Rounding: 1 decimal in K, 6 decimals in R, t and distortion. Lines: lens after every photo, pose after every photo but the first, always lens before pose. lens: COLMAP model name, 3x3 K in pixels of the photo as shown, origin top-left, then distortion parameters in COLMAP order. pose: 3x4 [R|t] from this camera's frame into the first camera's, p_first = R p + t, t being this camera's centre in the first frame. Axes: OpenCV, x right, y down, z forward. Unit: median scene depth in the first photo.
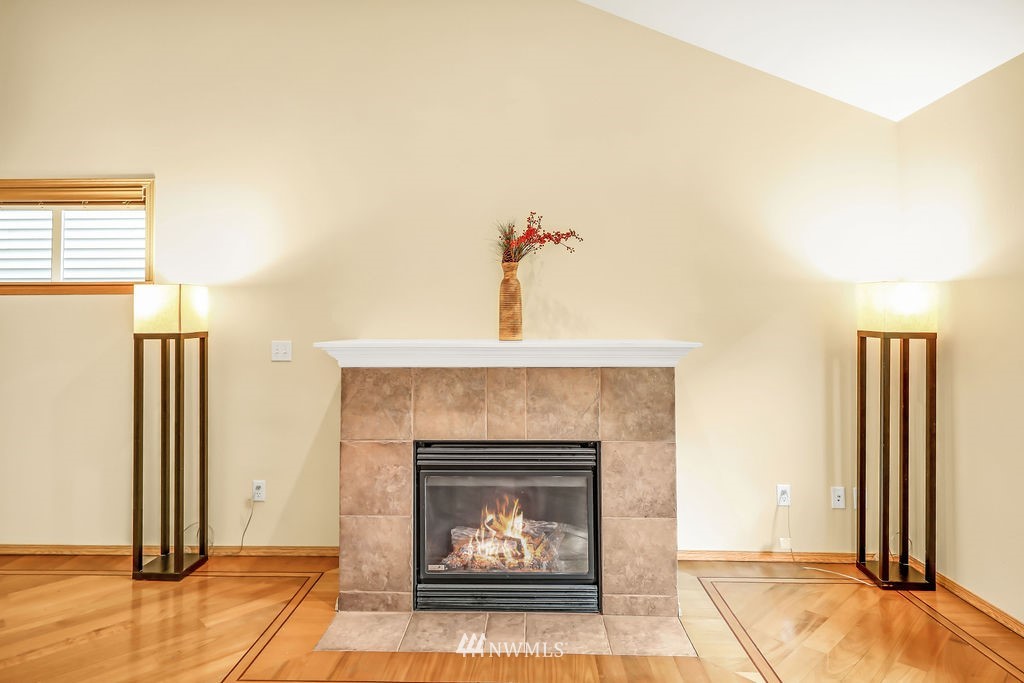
lens RADIAL K [[610.4, 0, 503.9], [0, 610.4, 297.2], [0, 0, 1]] dist [0.008365, 0.004189]
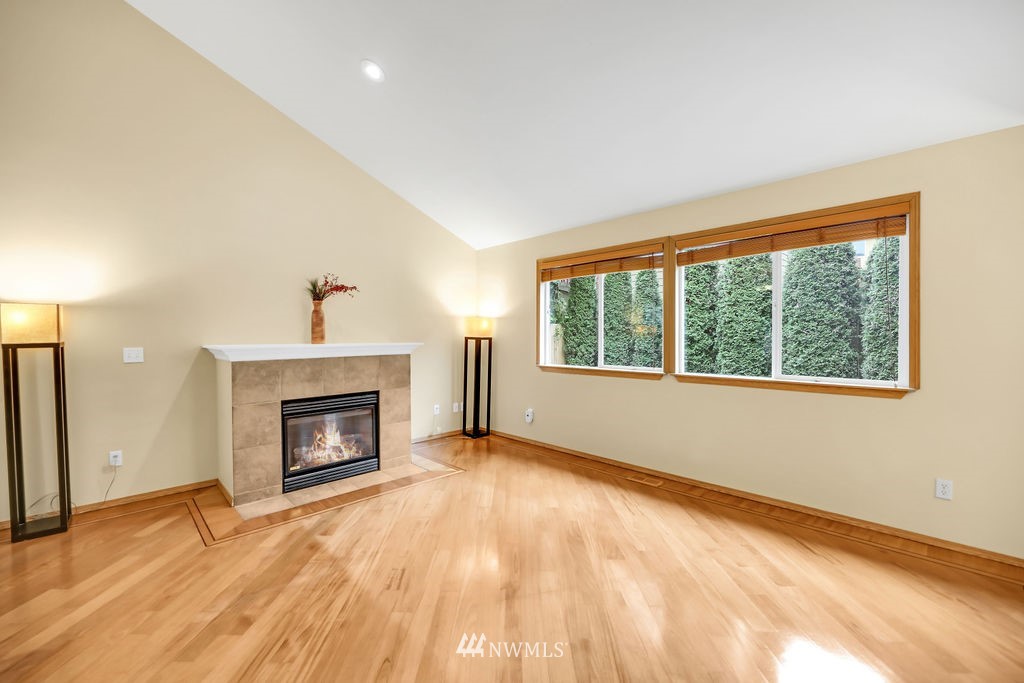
lens RADIAL K [[420.0, 0, 511.1], [0, 420.0, 340.5], [0, 0, 1]] dist [0.000908, 0.000060]
pose [[0.693465, -0.013479, 0.720364, -0.559168], [-0.026665, 0.998660, 0.044356, -0.011376], [-0.719997, -0.049968, 0.692176, -0.312944]]
